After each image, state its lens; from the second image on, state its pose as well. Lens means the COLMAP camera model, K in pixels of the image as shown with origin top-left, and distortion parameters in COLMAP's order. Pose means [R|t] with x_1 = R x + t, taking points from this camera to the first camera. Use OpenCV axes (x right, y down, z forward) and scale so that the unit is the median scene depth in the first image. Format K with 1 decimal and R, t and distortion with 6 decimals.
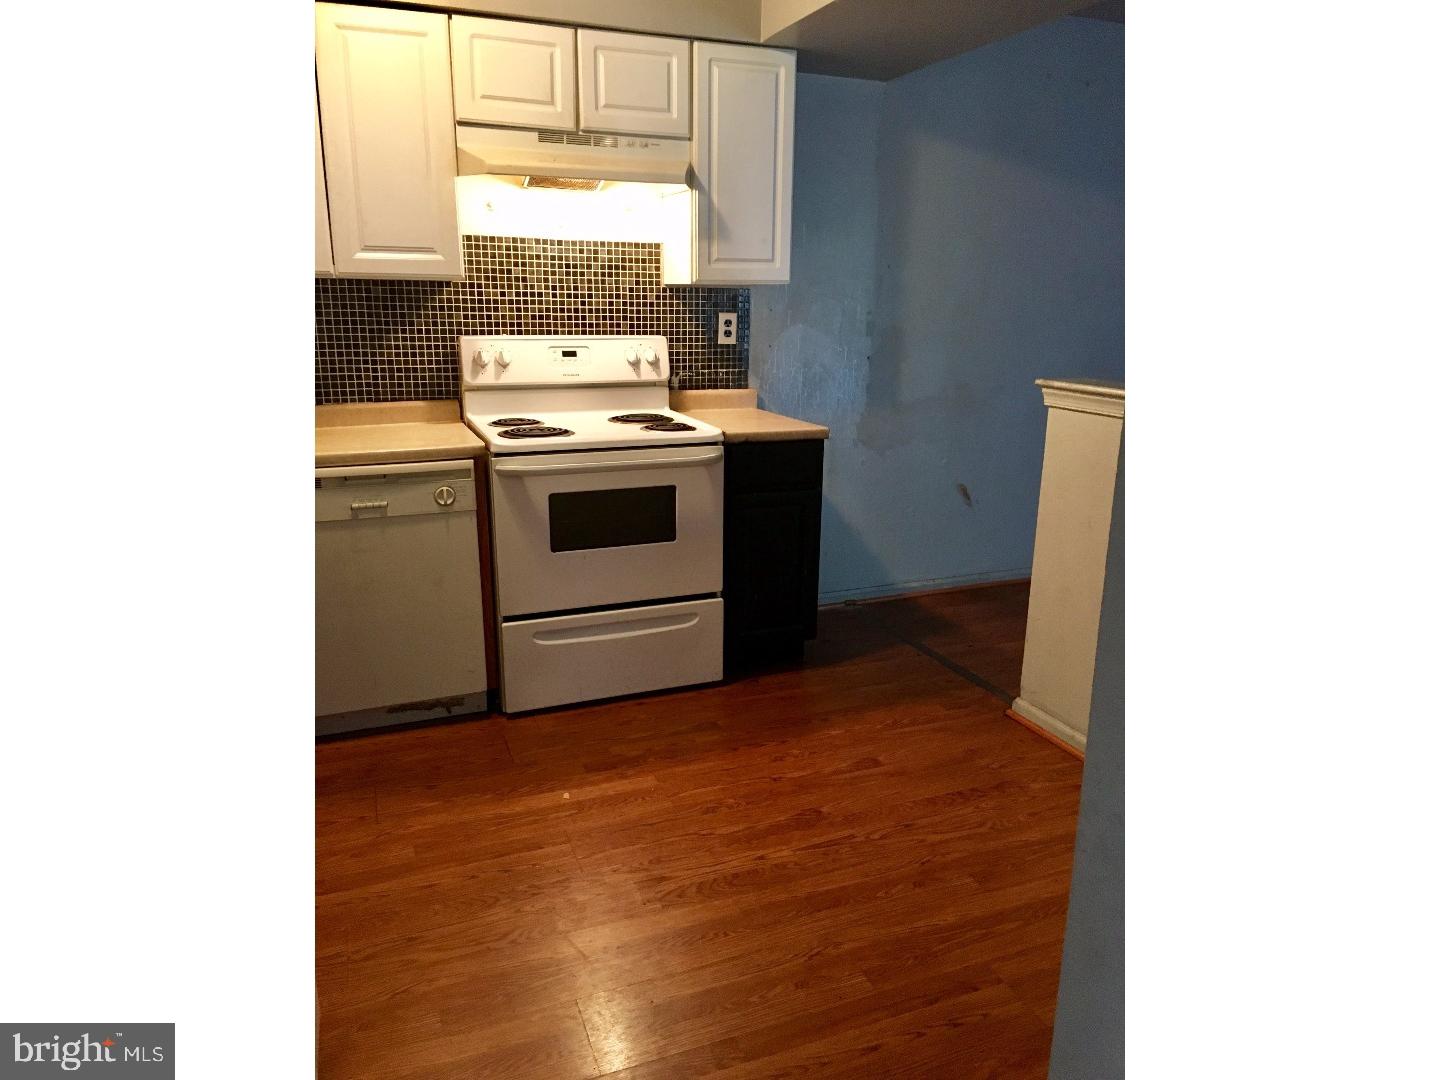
lens RADIAL K [[914.9, 0, 720.7], [0, 914.9, 538.7], [0, 0, 1]] dist [0.037369, -0.001404]
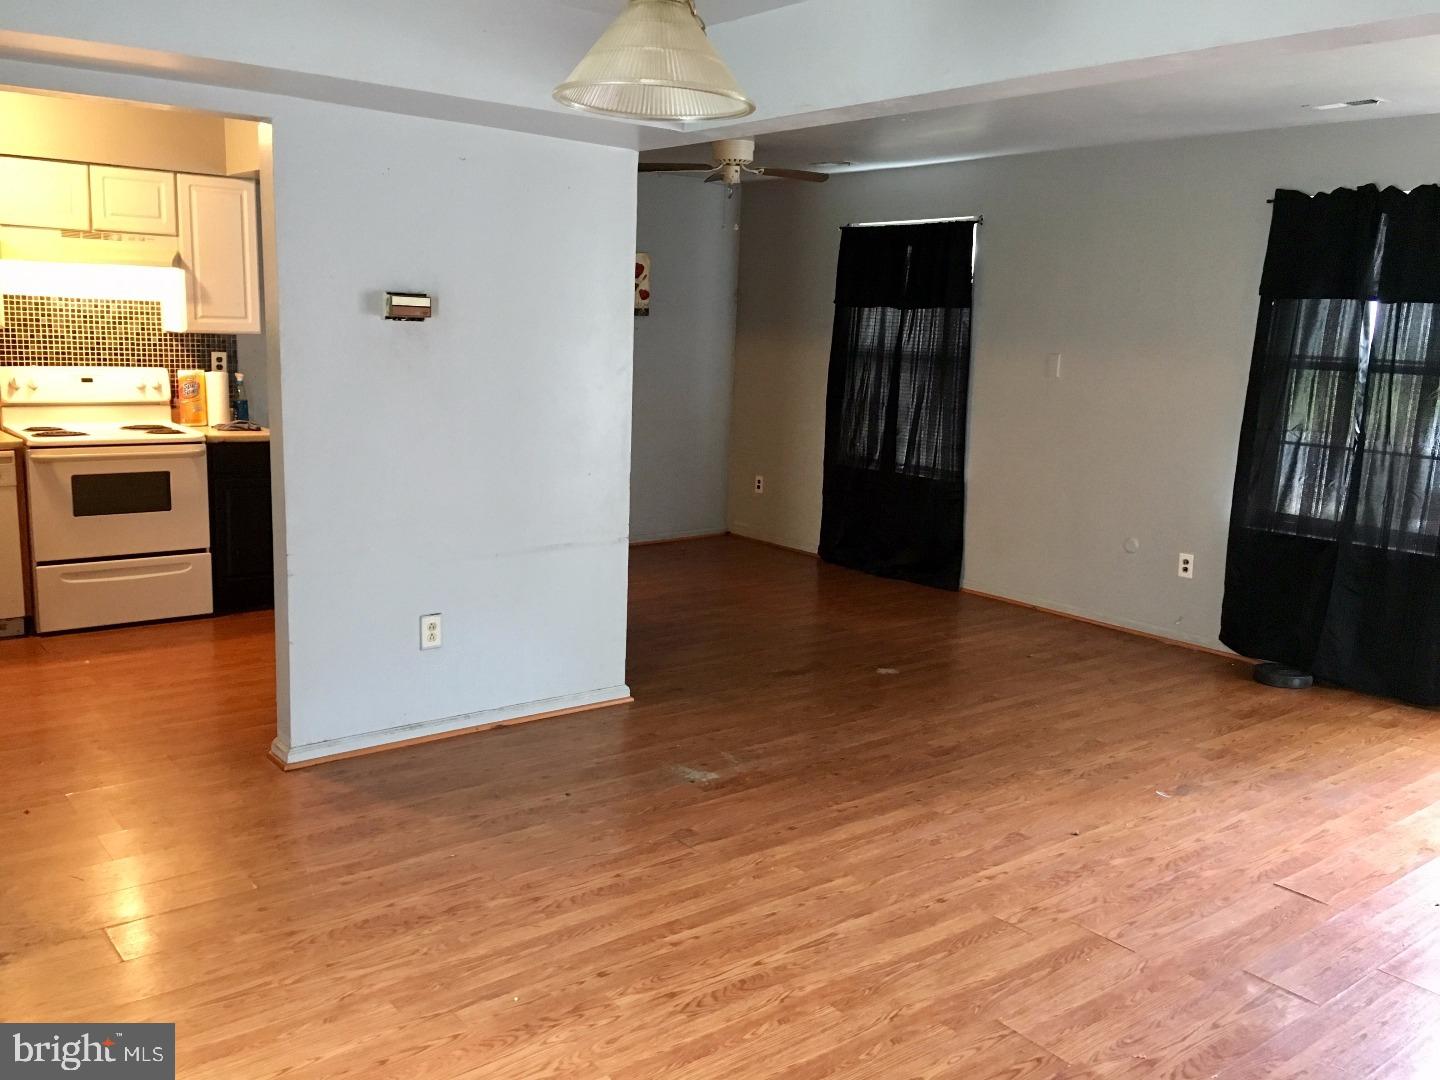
lens RADIAL K [[1215.3, 0, 726.6], [0, 1215.3, 544.7], [0, 0, 1]] dist [0.025320, -0.046316]
pose [[0.952093, -0.026620, 0.304649, 0.180845], [0.048193, 0.996817, -0.063513, 0.202481], [-0.301989, 0.075153, 0.950345, -0.988689]]
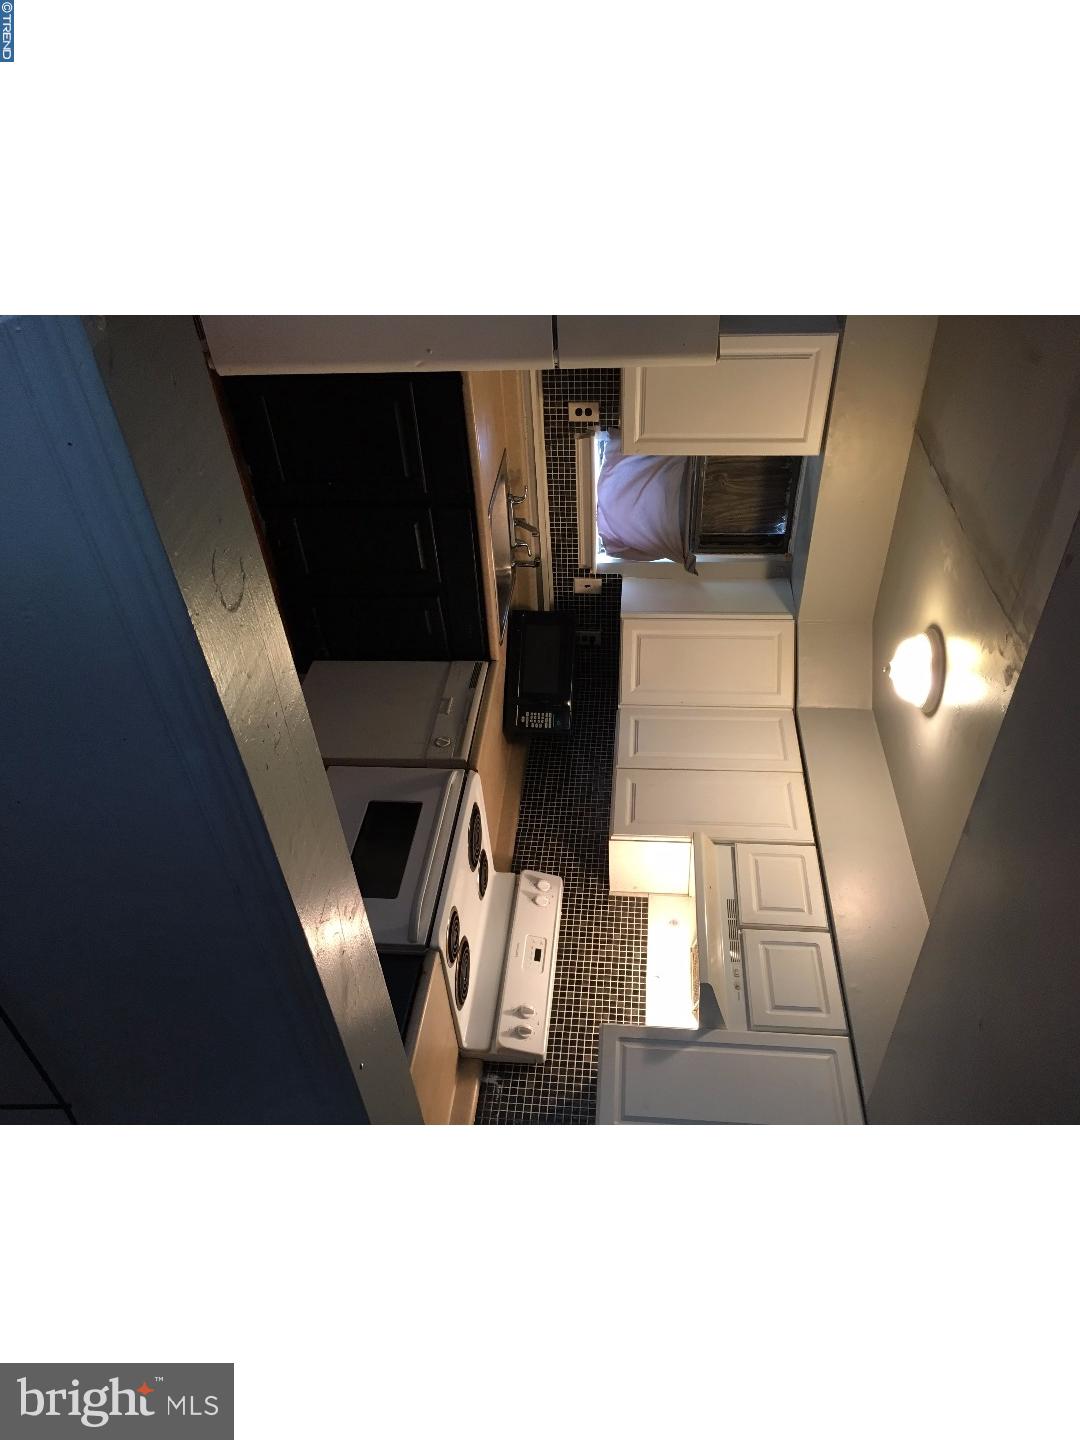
lens RADIAL K [[914.9, 0, 540.6], [0, 914.9, 727.3], [0, 0, 1]] dist [0.037369, -0.001404]
pose [[-0.102123, 0.339895, -0.934902, 0.701712], [-0.964836, -0.262665, 0.009899, -0.150930], [-0.242201, 0.903039, 0.354767, 0.421398]]
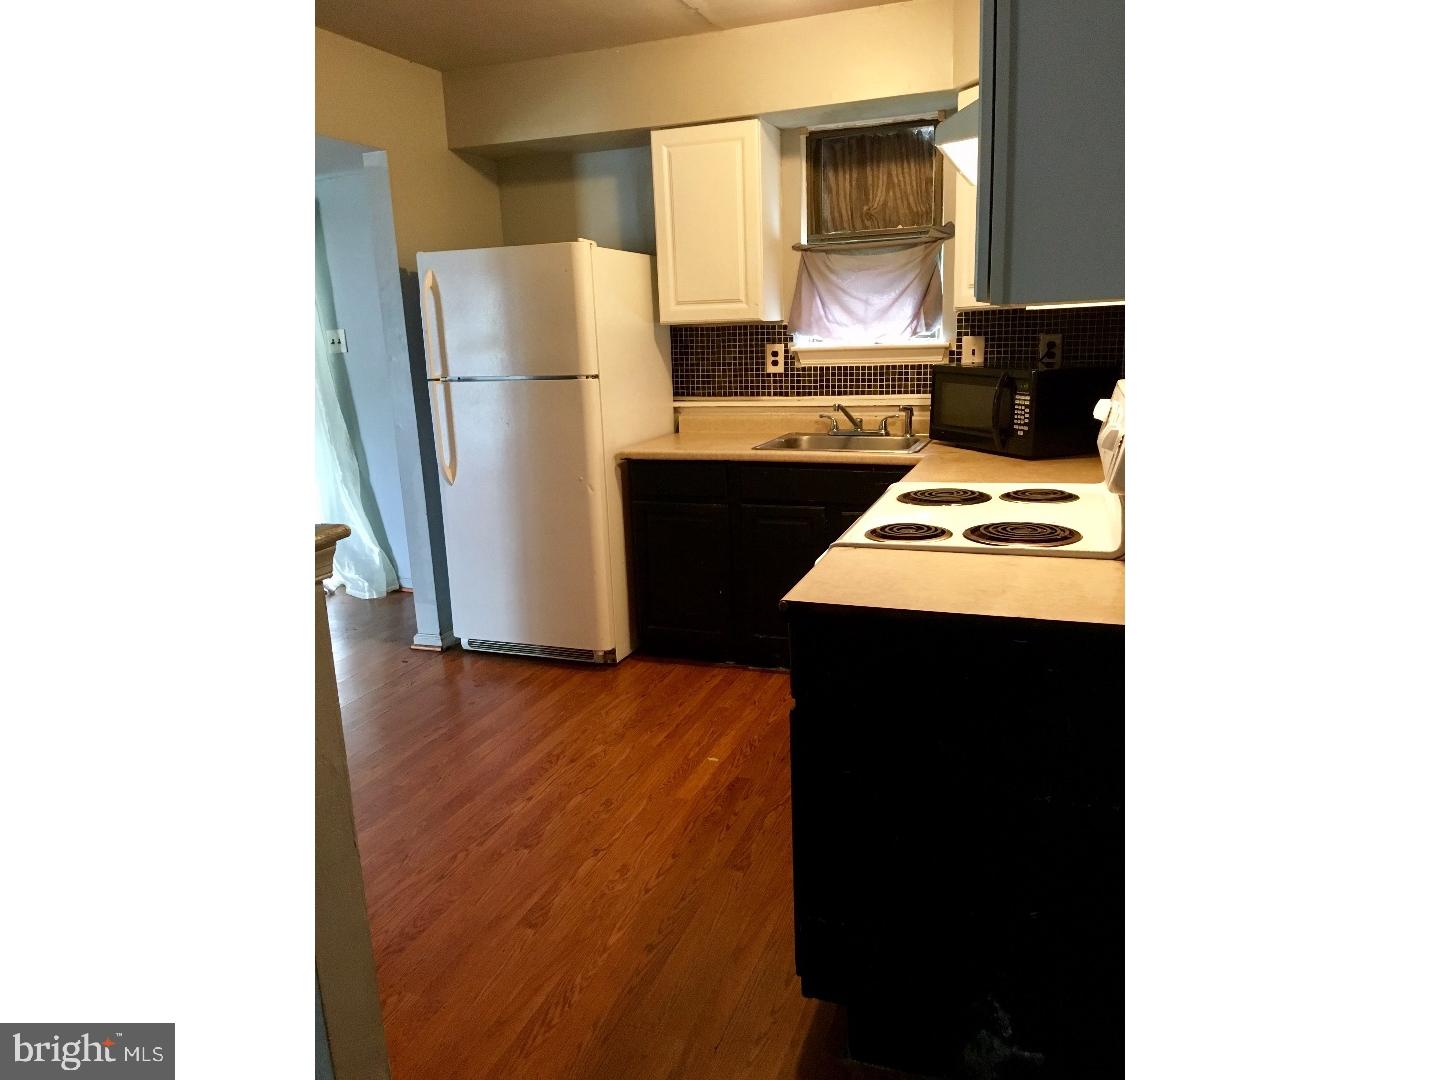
lens RADIAL K [[914.9, 0, 719.1], [0, 914.9, 535.3], [0, 0, 1]] dist [0.037369, -0.001404]
pose [[-0.662807, 0.186197, -0.725271, 0.473294], [-0.159491, 0.911258, 0.379700, -0.324346], [0.731607, 0.367342, -0.574291, 1.190078]]
